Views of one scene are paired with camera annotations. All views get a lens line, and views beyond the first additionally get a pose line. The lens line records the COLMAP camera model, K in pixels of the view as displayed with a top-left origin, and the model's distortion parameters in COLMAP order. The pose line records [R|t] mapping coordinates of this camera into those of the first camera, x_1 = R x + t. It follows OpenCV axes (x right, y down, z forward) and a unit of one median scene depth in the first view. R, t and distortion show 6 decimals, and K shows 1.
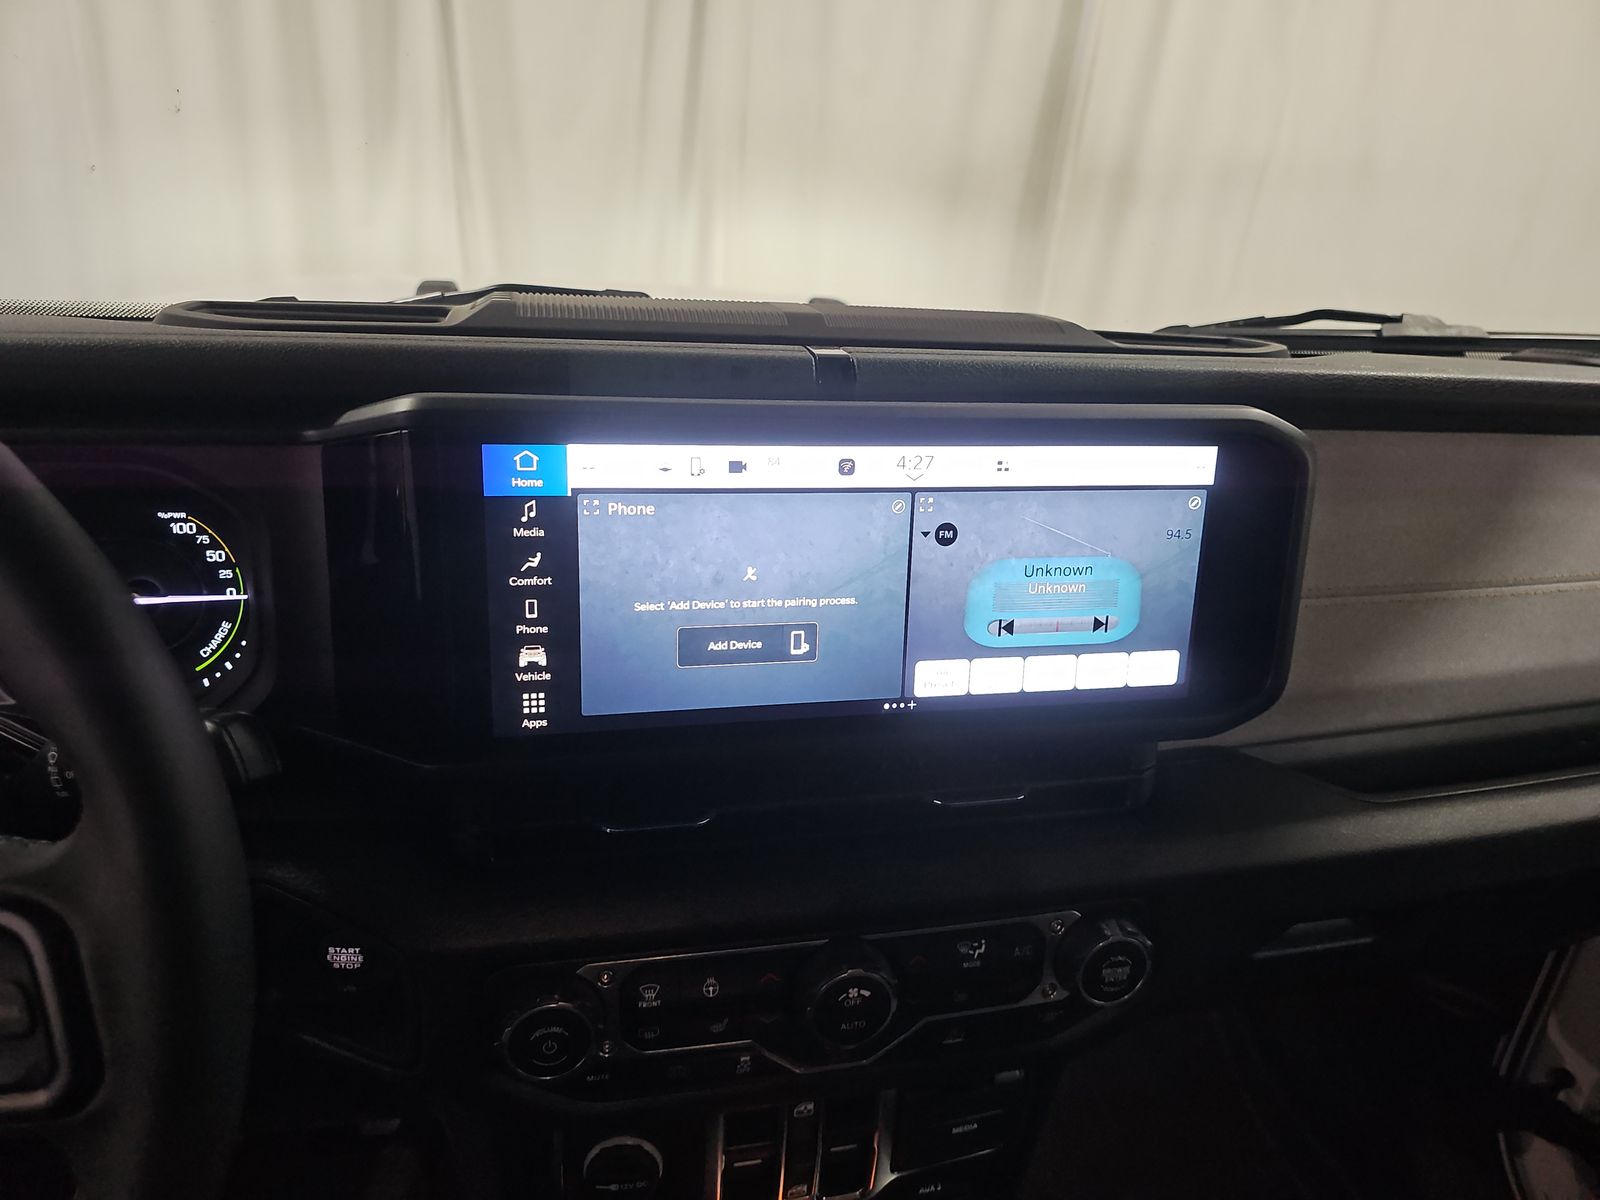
lens RADIAL K [[1042.9, 0, 791.4], [0, 1042.9, 598.2], [0, 0, 1]] dist [0.058426, -0.069125]
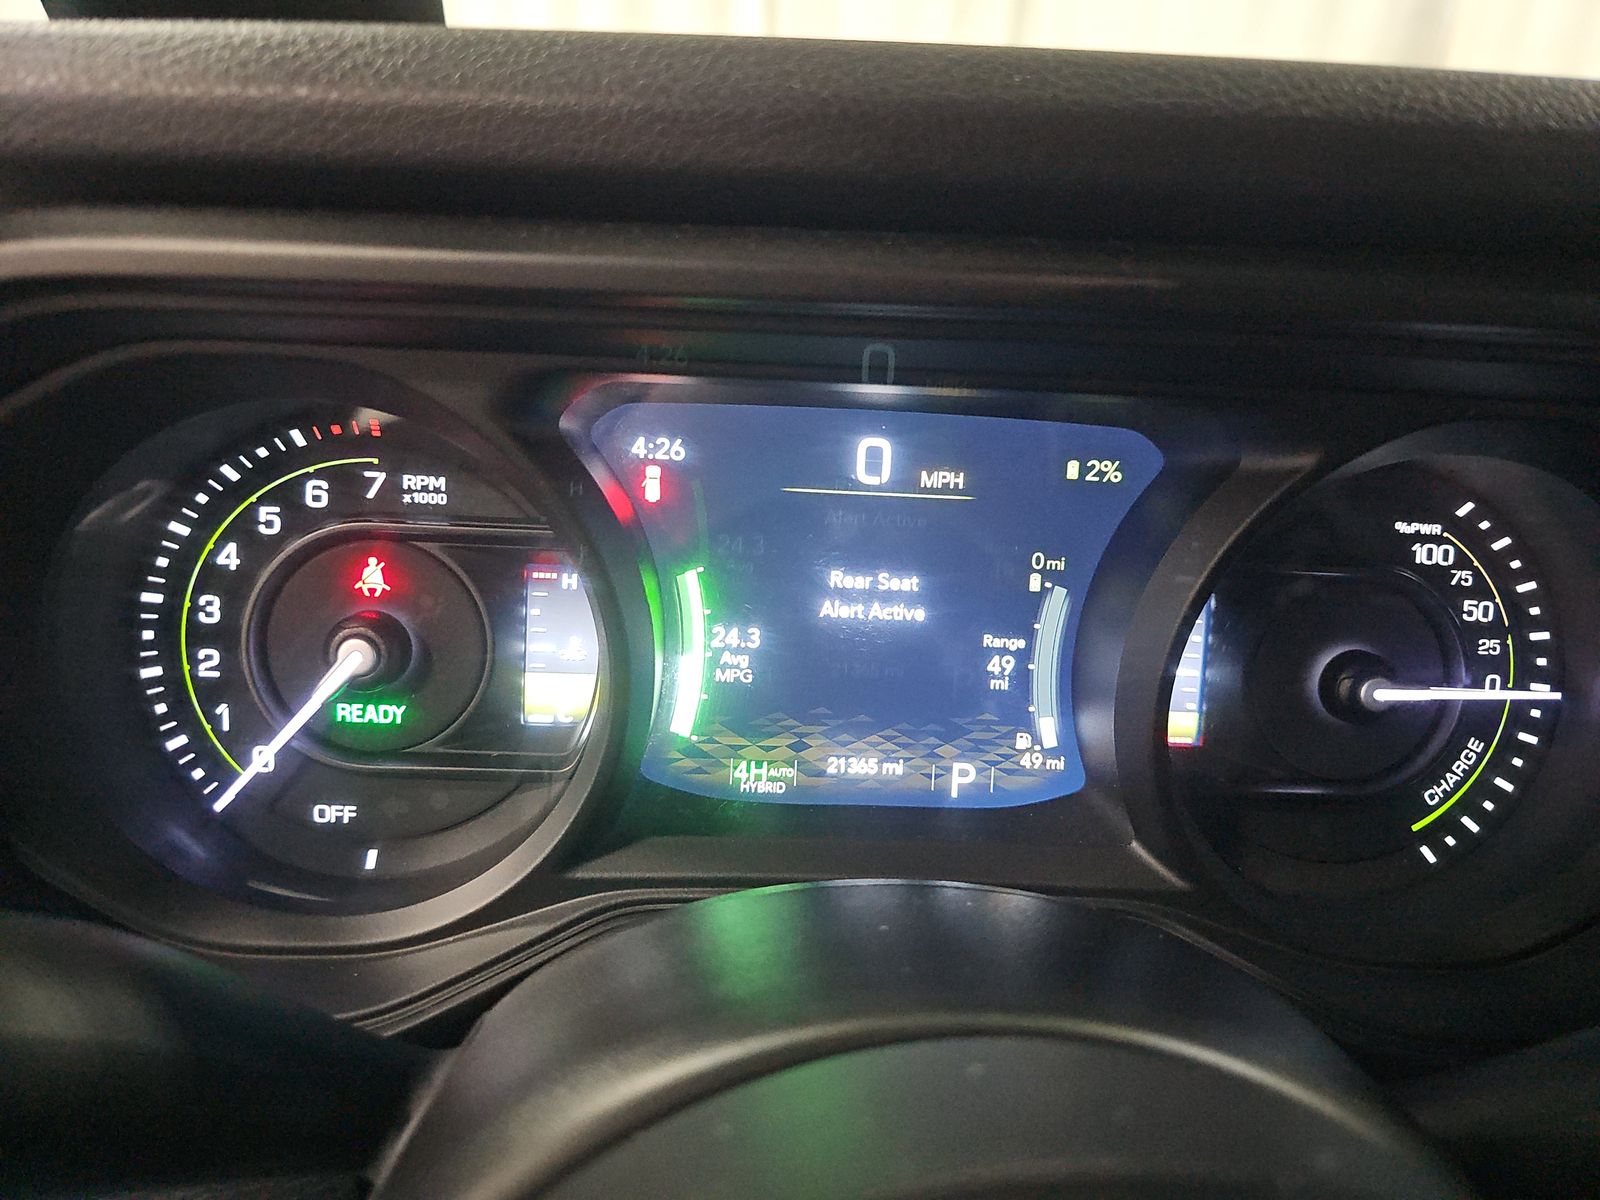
lens RADIAL K [[1042.9, 0, 791.4], [0, 1042.9, 598.2], [0, 0, 1]] dist [0.058426, -0.069125]
pose [[0.990815, 0.056890, -0.122675, -0.817355], [-0.062508, 0.997142, -0.042444, -0.003630], [0.119909, 0.049723, 0.991539, 0.450366]]
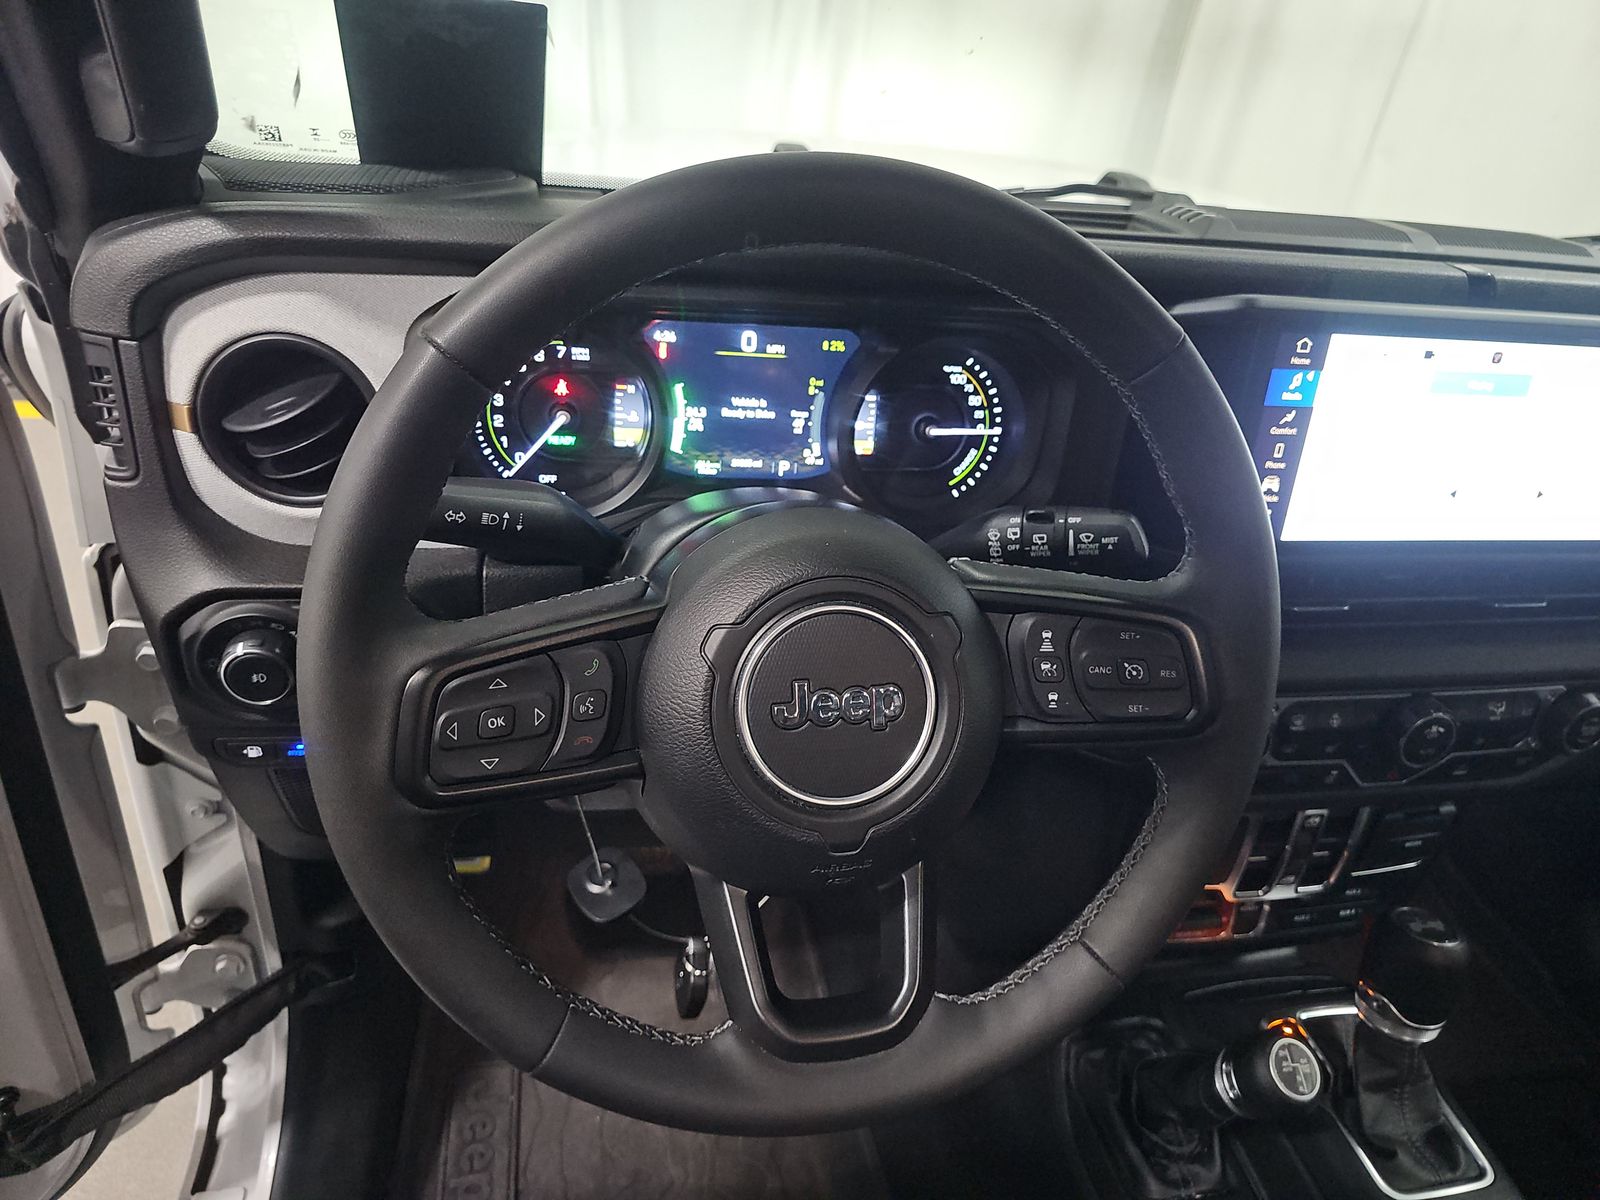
lens RADIAL K [[1042.9, 0, 791.4], [0, 1042.9, 598.2], [0, 0, 1]] dist [0.058426, -0.069125]
pose [[0.998512, 0.051863, 0.016848, -0.796122], [-0.053622, 0.990014, 0.130375, 0.049707], [-0.009918, -0.131085, 0.991322, -0.382551]]
